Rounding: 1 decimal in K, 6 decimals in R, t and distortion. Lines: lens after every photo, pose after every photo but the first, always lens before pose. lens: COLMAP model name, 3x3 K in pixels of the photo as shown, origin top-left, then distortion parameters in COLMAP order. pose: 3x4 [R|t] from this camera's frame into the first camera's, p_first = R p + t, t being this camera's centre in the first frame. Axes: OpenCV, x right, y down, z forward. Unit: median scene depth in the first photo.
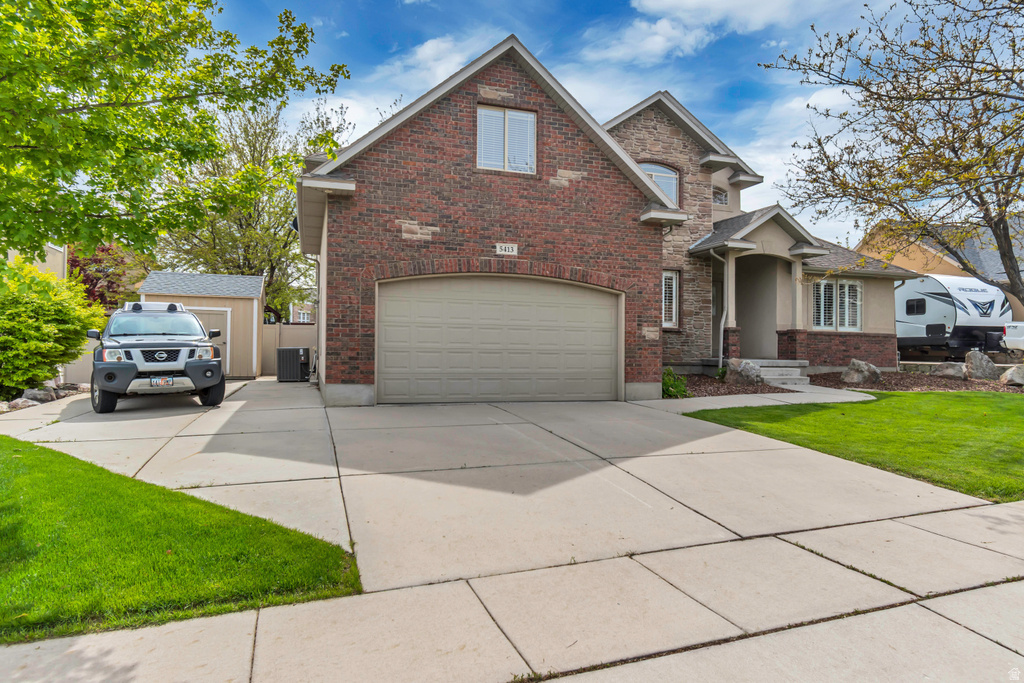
lens RADIAL K [[617.9, 0, 512.0], [0, 617.9, 341.5], [0, 0, 1]] dist [-0.004030, 0.000464]
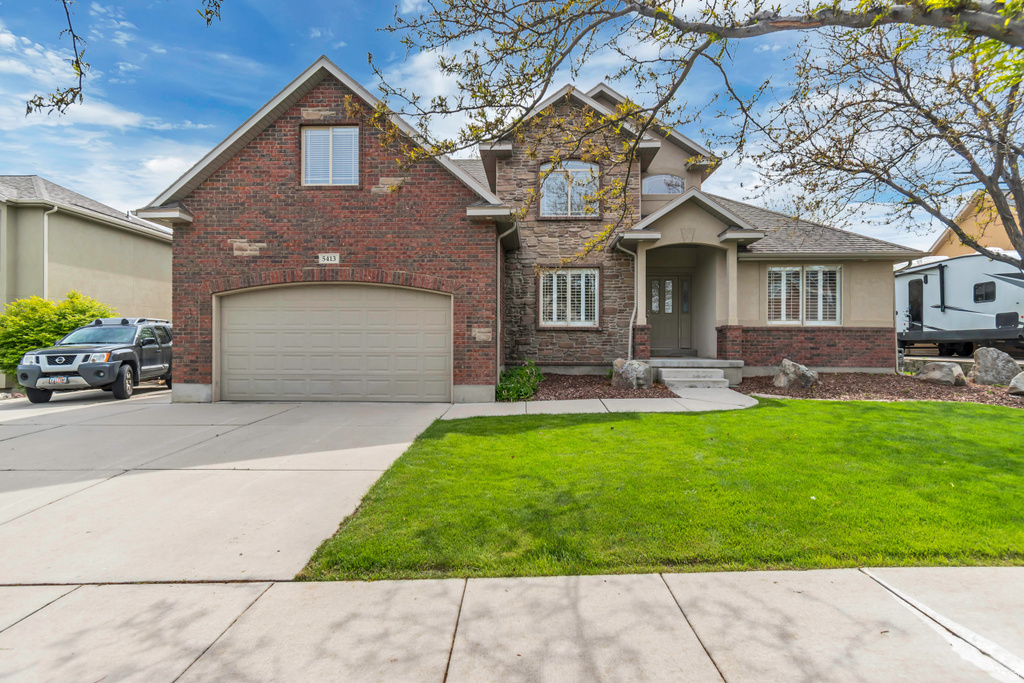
lens RADIAL K [[524.1, 0, 512.0], [0, 524.1, 341.5], [0, 0, 1]] dist [0.000977, -0.000498]
pose [[0.938044, -0.013411, -0.346256, 0.589071], [0.014810, 0.999889, 0.001395, -0.002787], [0.346199, -0.006436, 0.938139, 0.255679]]
